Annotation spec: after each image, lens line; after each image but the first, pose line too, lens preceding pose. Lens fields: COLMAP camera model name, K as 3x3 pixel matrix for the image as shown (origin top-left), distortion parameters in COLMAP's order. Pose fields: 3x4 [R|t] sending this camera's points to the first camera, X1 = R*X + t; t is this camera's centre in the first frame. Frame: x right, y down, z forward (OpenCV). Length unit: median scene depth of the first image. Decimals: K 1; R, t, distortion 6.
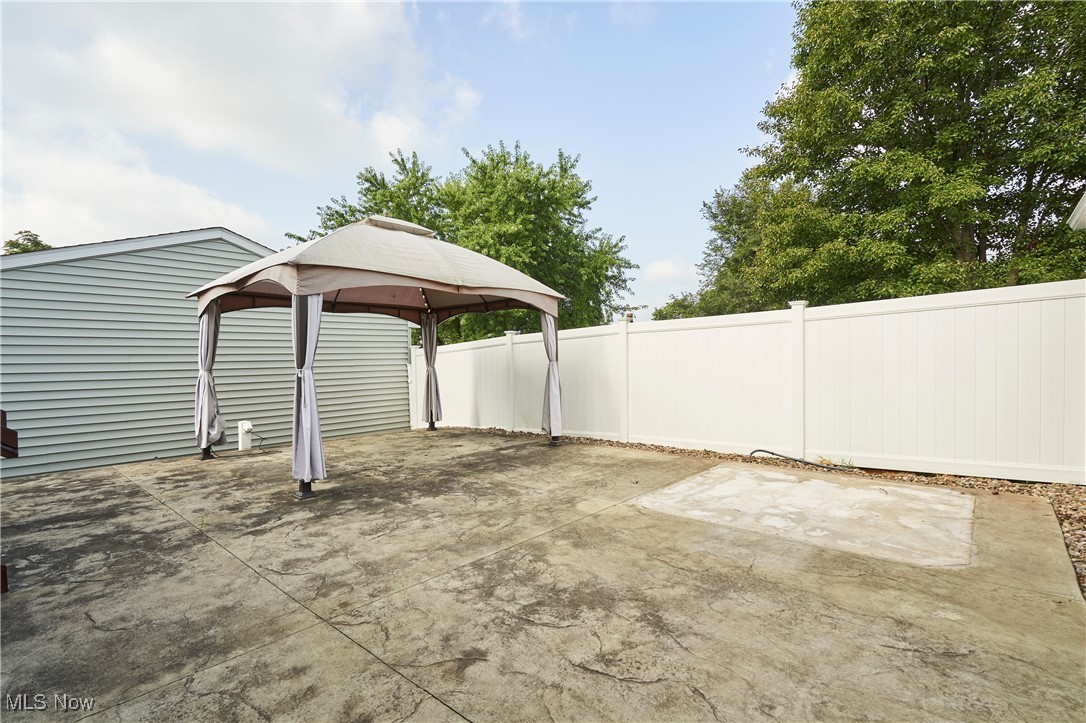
lens RADIAL K [[502.8, 0, 542.6], [0, 502.8, 361.1], [0, 0, 1]] dist [-0.001337, 0.001042]
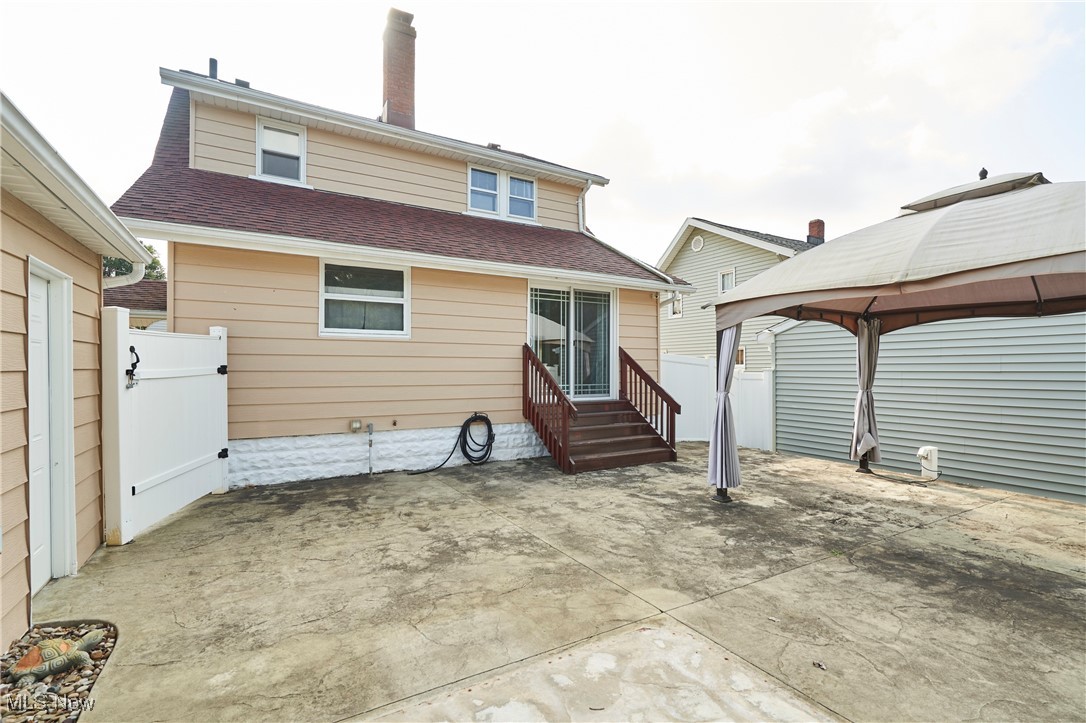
lens RADIAL K [[502.8, 0, 544.9], [0, 502.8, 369.0], [0, 0, 1]] dist [-0.001337, 0.001042]
pose [[-0.303867, 0.013726, -0.952615, 0.992852], [0.000567, 0.999899, 0.014227, -0.071740], [0.952714, 0.003783, -0.303844, 1.222274]]
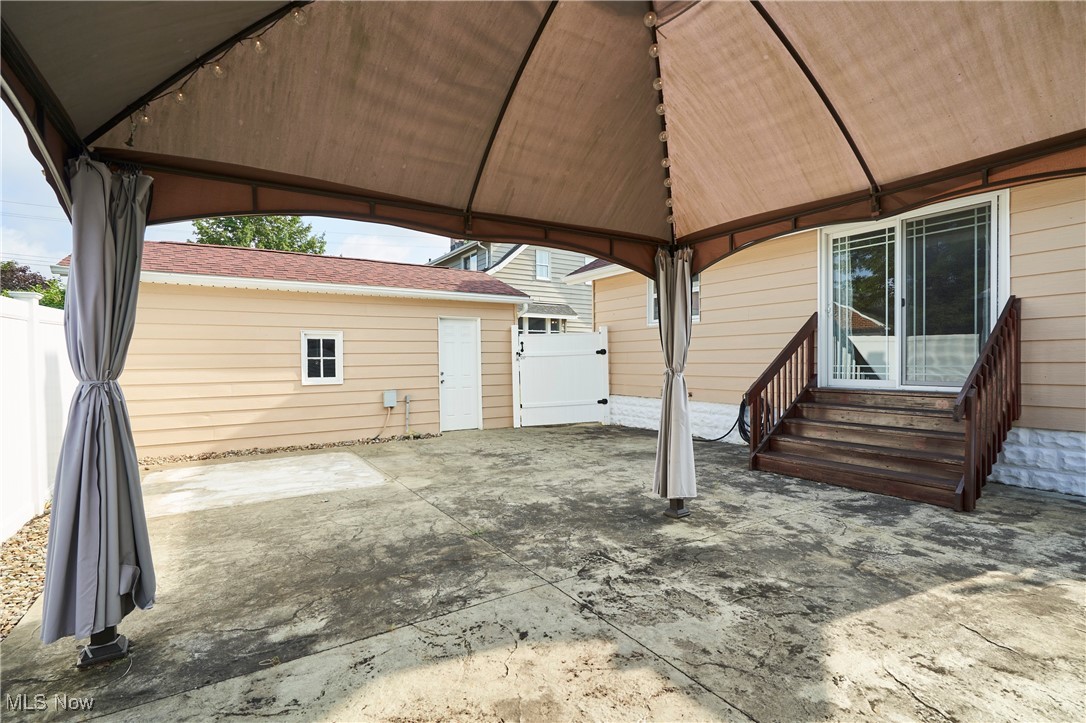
lens RADIAL K [[502.8, 0, 543.7], [0, 502.8, 362.9], [0, 0, 1]] dist [-0.001337, 0.001042]
pose [[-0.961367, 0.022876, 0.274319, -0.630268], [0.024758, 0.999688, 0.003398, -0.005901], [-0.274155, 0.010058, -0.961633, 2.427591]]
